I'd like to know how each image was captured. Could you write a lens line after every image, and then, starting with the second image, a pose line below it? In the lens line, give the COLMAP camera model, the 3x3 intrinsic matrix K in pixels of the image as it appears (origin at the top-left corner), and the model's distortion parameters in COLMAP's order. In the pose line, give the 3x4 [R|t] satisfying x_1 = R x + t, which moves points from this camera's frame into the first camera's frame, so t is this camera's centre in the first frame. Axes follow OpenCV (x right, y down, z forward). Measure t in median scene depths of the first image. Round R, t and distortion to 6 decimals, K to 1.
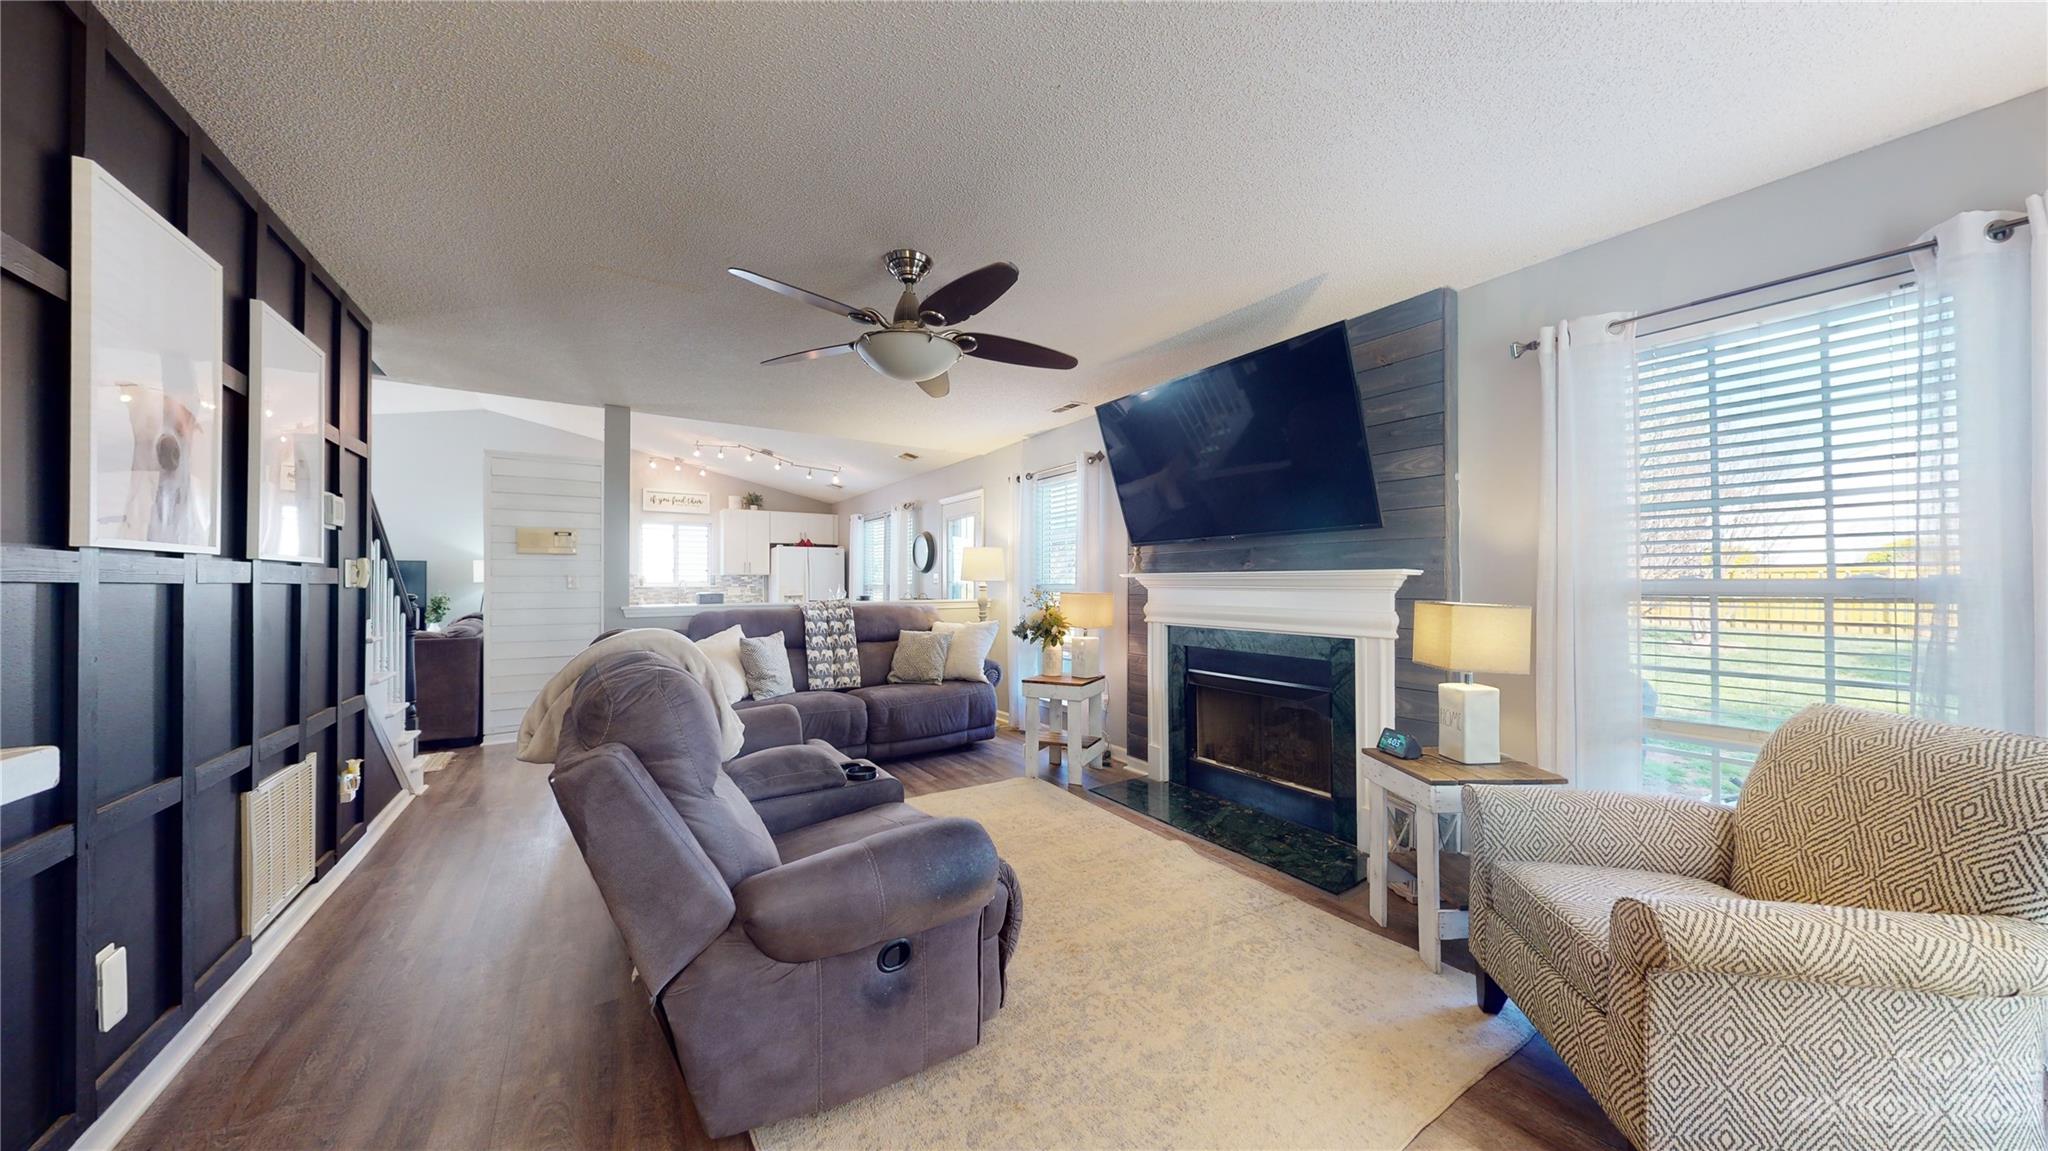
lens RADIAL K [[647.6, 0, 1029.0], [0, 647.6, 577.1], [0, 0, 1]] dist [-0.001564, 0.000127]
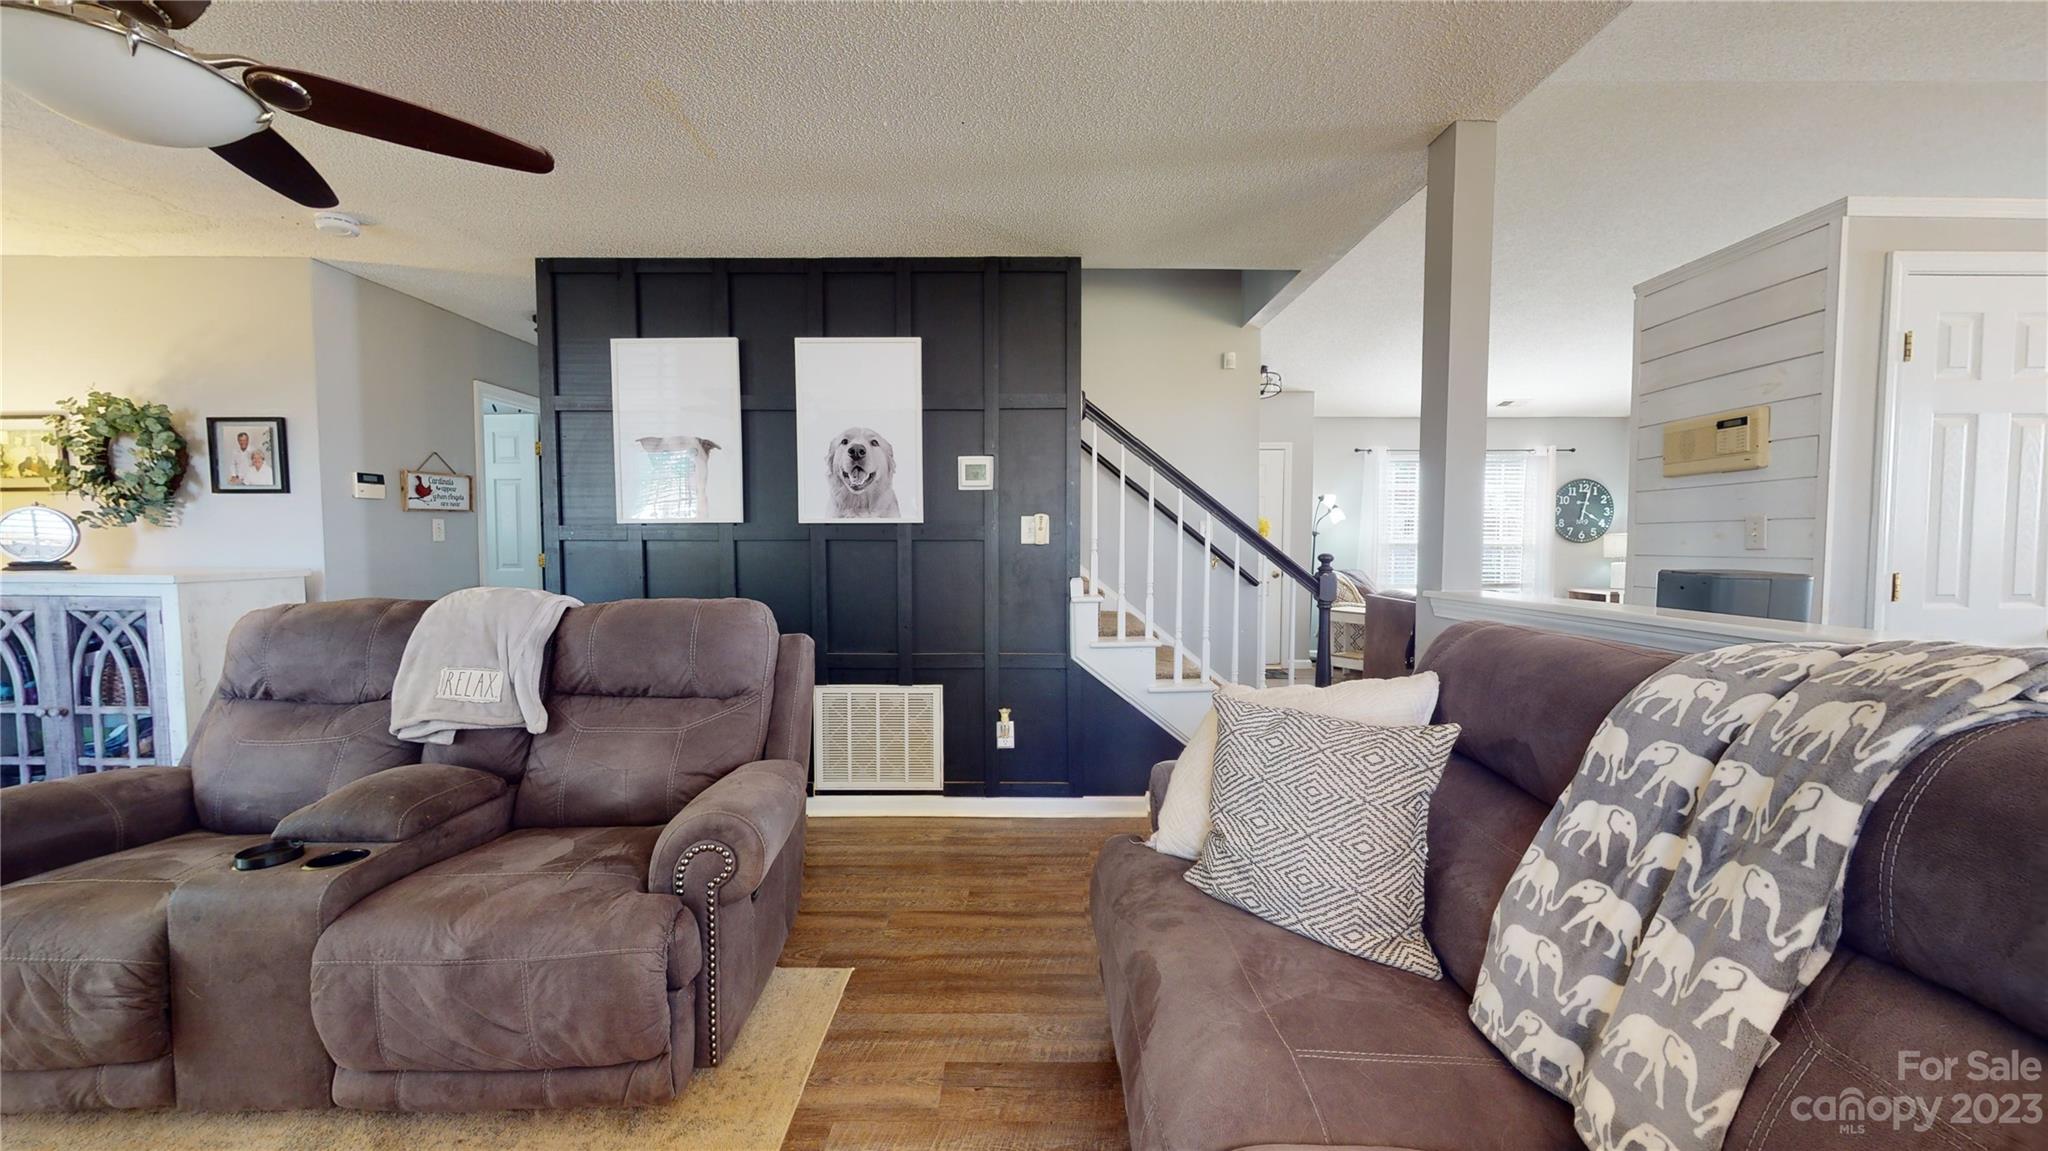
lens RADIAL K [[750.1, 0, 1026.8], [0, 750.1, 578.2], [0, 0, 1]] dist [-0.000470, -0.000128]
pose [[-0.551435, 0.041271, -0.833196, -0.042997], [0.010404, 0.999038, 0.042600, 0.011301], [0.834153, 0.014823, -0.551334, 1.079329]]
